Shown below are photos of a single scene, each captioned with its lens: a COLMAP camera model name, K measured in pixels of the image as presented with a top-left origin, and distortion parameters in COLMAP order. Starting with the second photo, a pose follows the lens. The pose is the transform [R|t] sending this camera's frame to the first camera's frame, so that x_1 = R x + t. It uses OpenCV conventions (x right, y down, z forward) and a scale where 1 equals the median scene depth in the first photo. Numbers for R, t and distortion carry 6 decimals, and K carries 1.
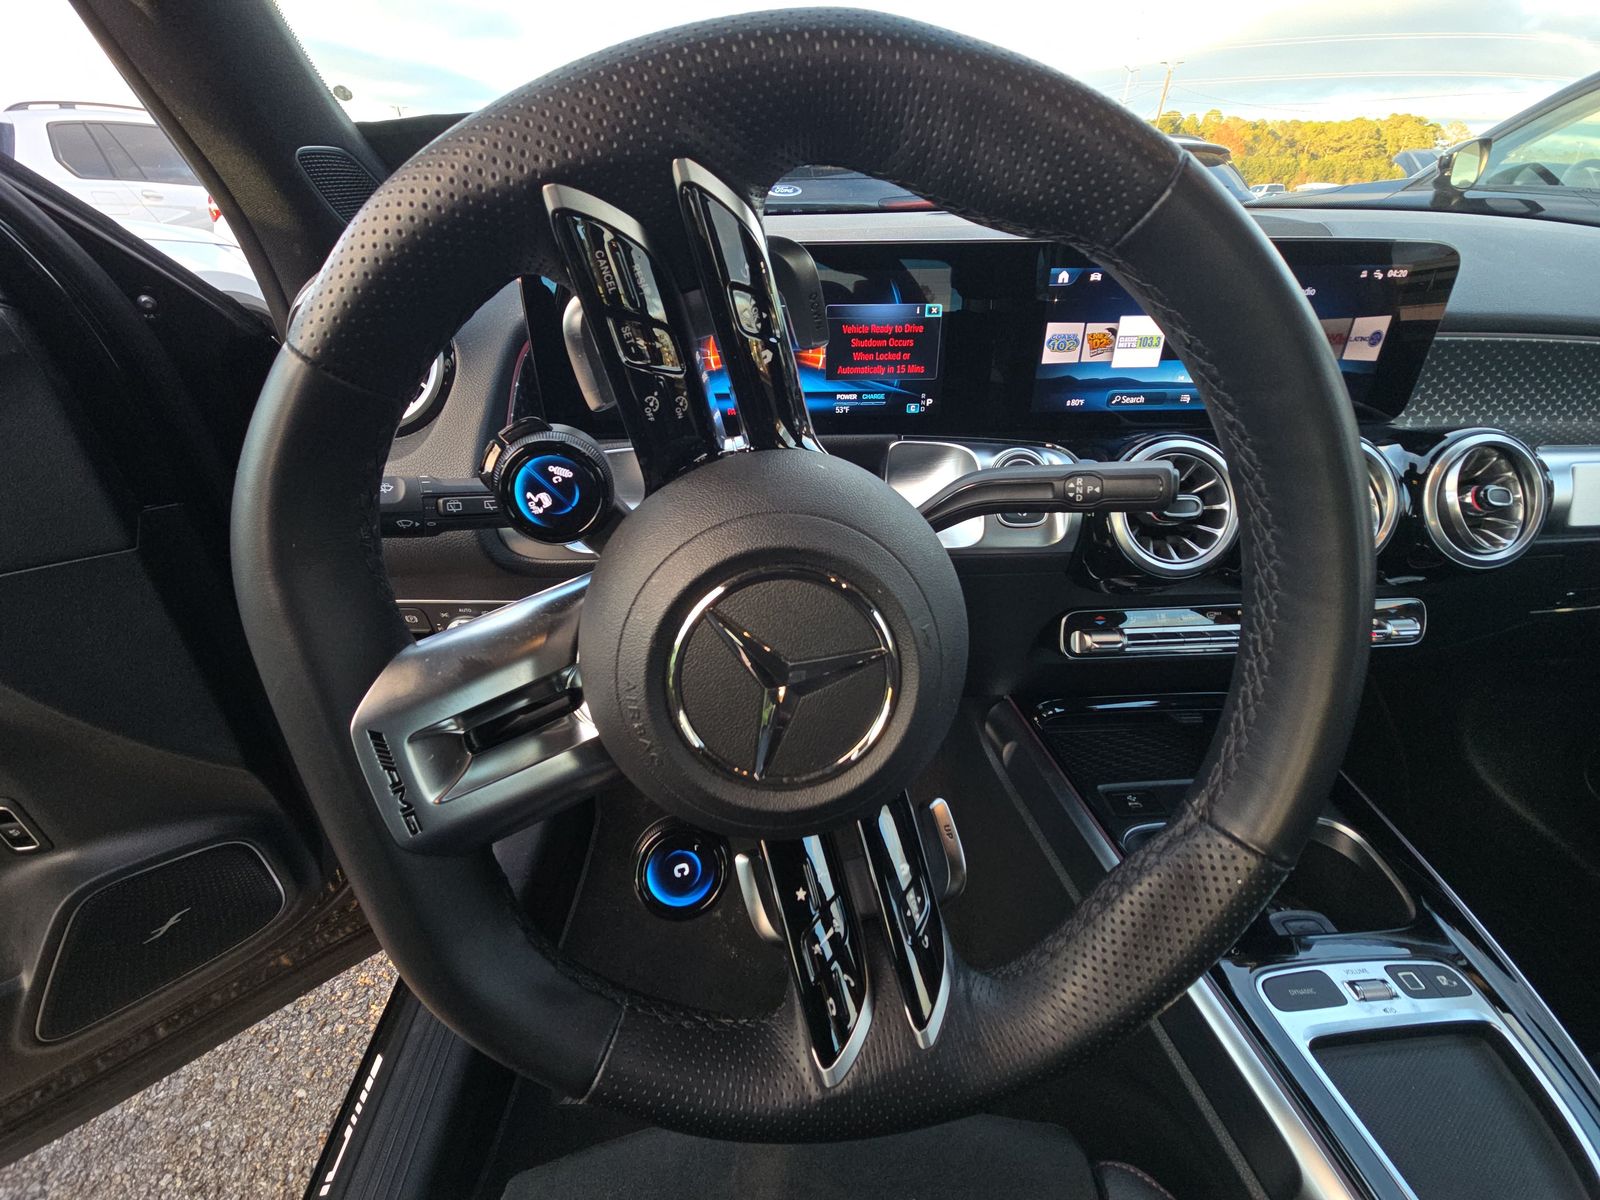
lens RADIAL K [[651.6, 0, 800.0], [0, 651.6, 600.0], [0, 0, 1]] dist [0.021853, -0.017524]
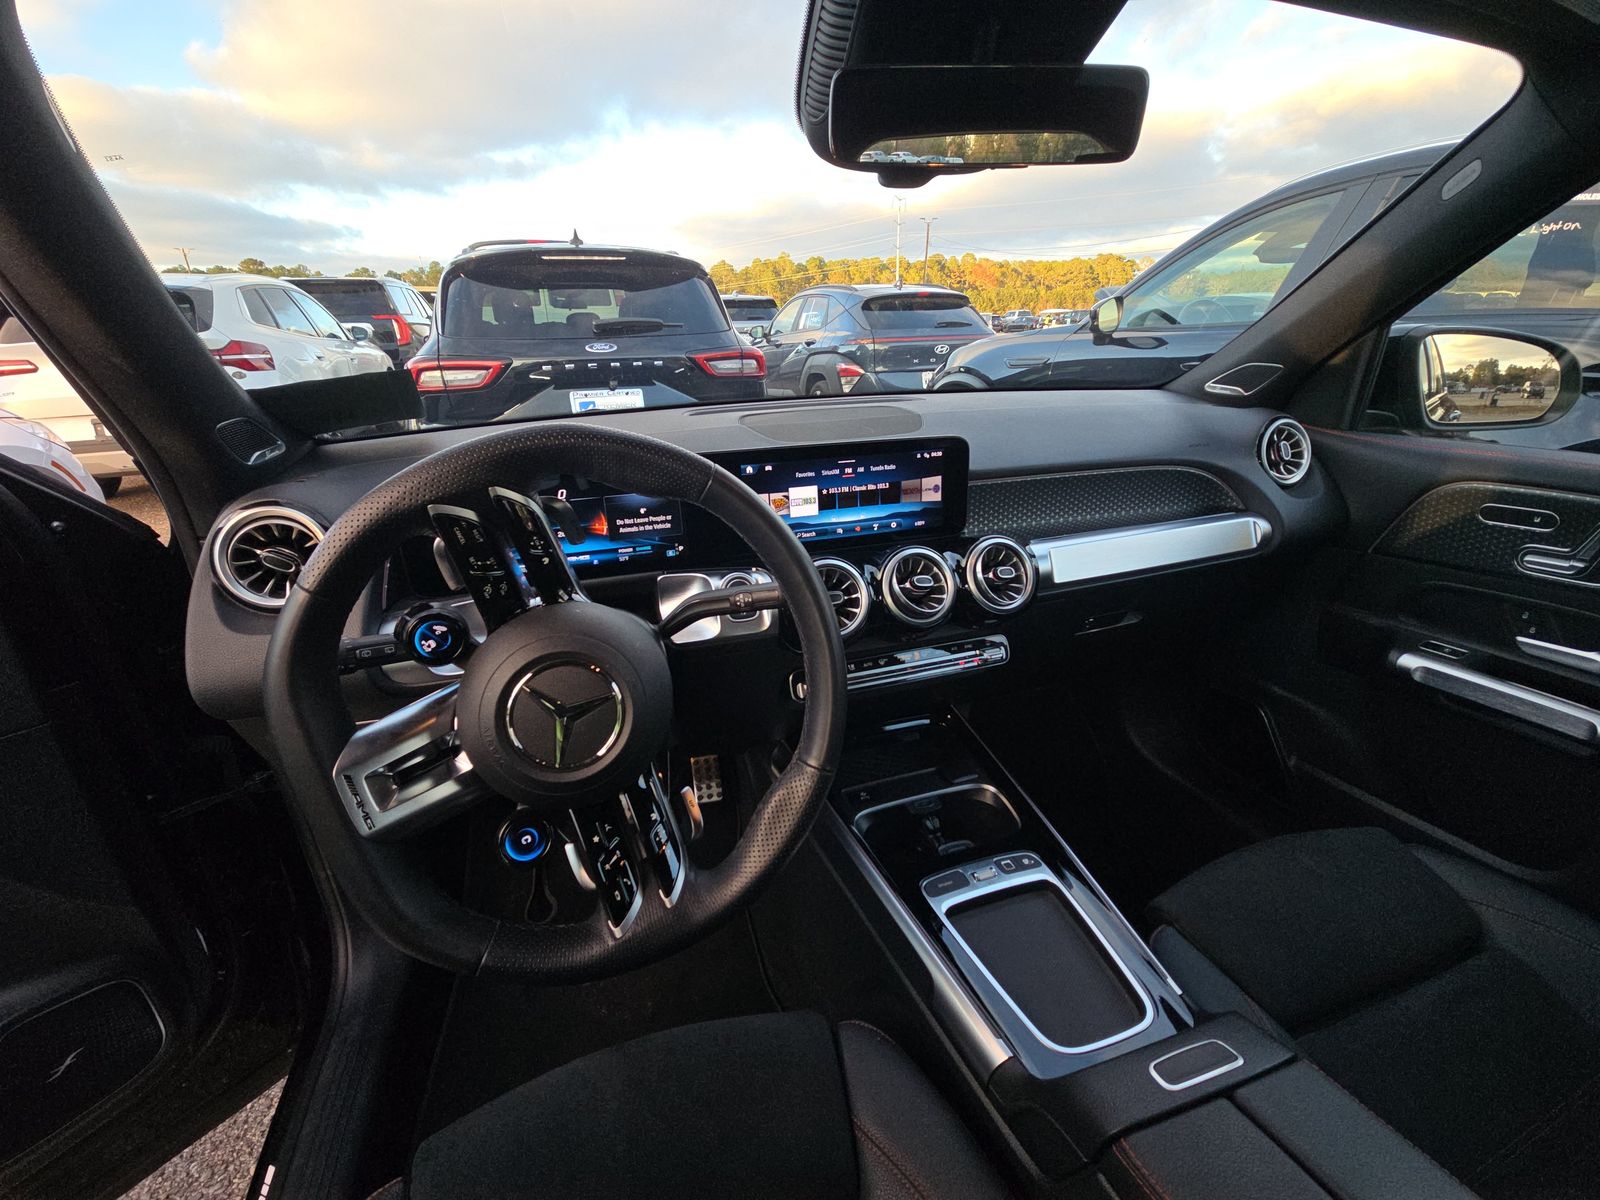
lens RADIAL K [[656.0, 0, 800.0], [0, 656.0, 600.0], [0, 0, 1]] dist [-0.000871, -0.003421]
pose [[0.971977, -0.112360, 0.206486, 0.151112], [0.141947, 0.980690, -0.134533, 0.072793], [-0.187382, 0.160073, 0.969157, -0.592794]]
